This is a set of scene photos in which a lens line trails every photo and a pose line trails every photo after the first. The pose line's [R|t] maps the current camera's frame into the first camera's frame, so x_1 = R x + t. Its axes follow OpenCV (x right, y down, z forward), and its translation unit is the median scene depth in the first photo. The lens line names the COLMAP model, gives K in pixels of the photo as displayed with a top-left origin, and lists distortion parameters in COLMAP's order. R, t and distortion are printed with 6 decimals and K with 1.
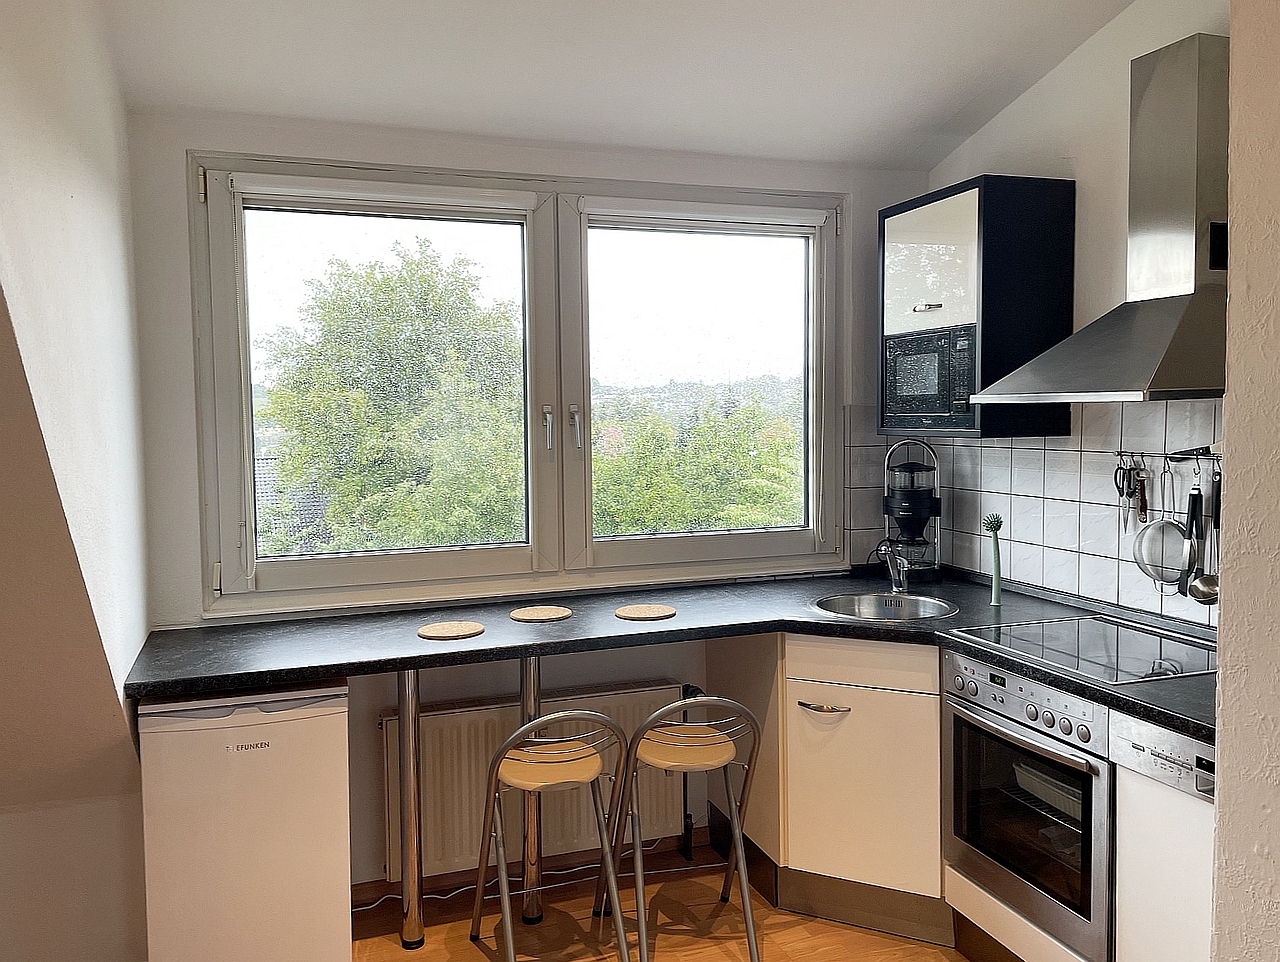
lens RADIAL K [[977.9, 0, 641.6], [0, 977.9, 476.0], [0, 0, 1]] dist [0.028101, 0.000850]
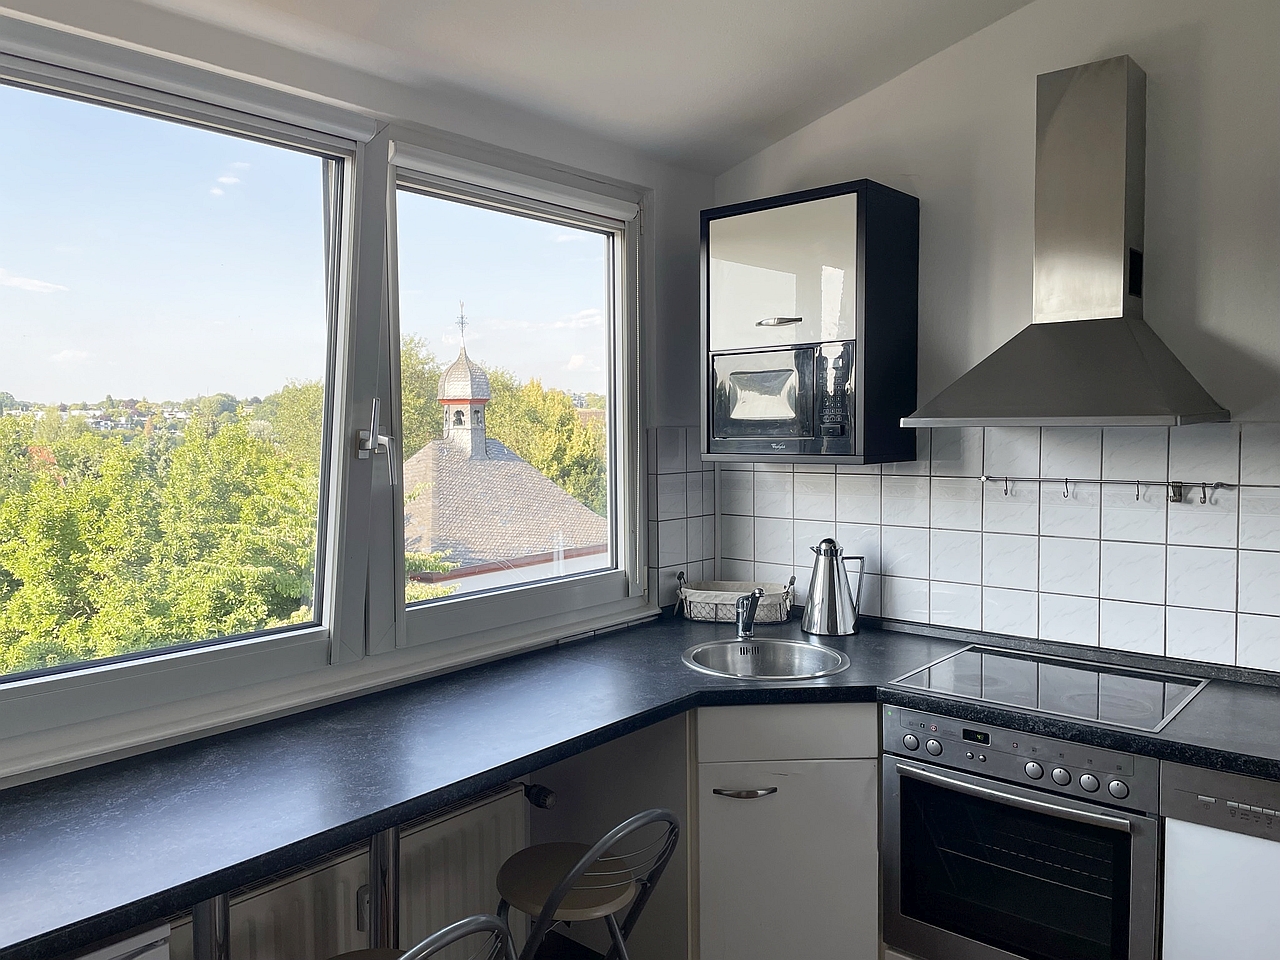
lens RADIAL K [[957.9, 0, 640.0], [0, 957.9, 480.0], [0, 0, 1]] dist [0.082283, -0.097660]
pose [[0.874499, -0.027322, 0.484257, -0.278609], [0.033511, 0.999430, -0.004129, -0.028147], [-0.483868, 0.019839, 0.874916, 0.313418]]
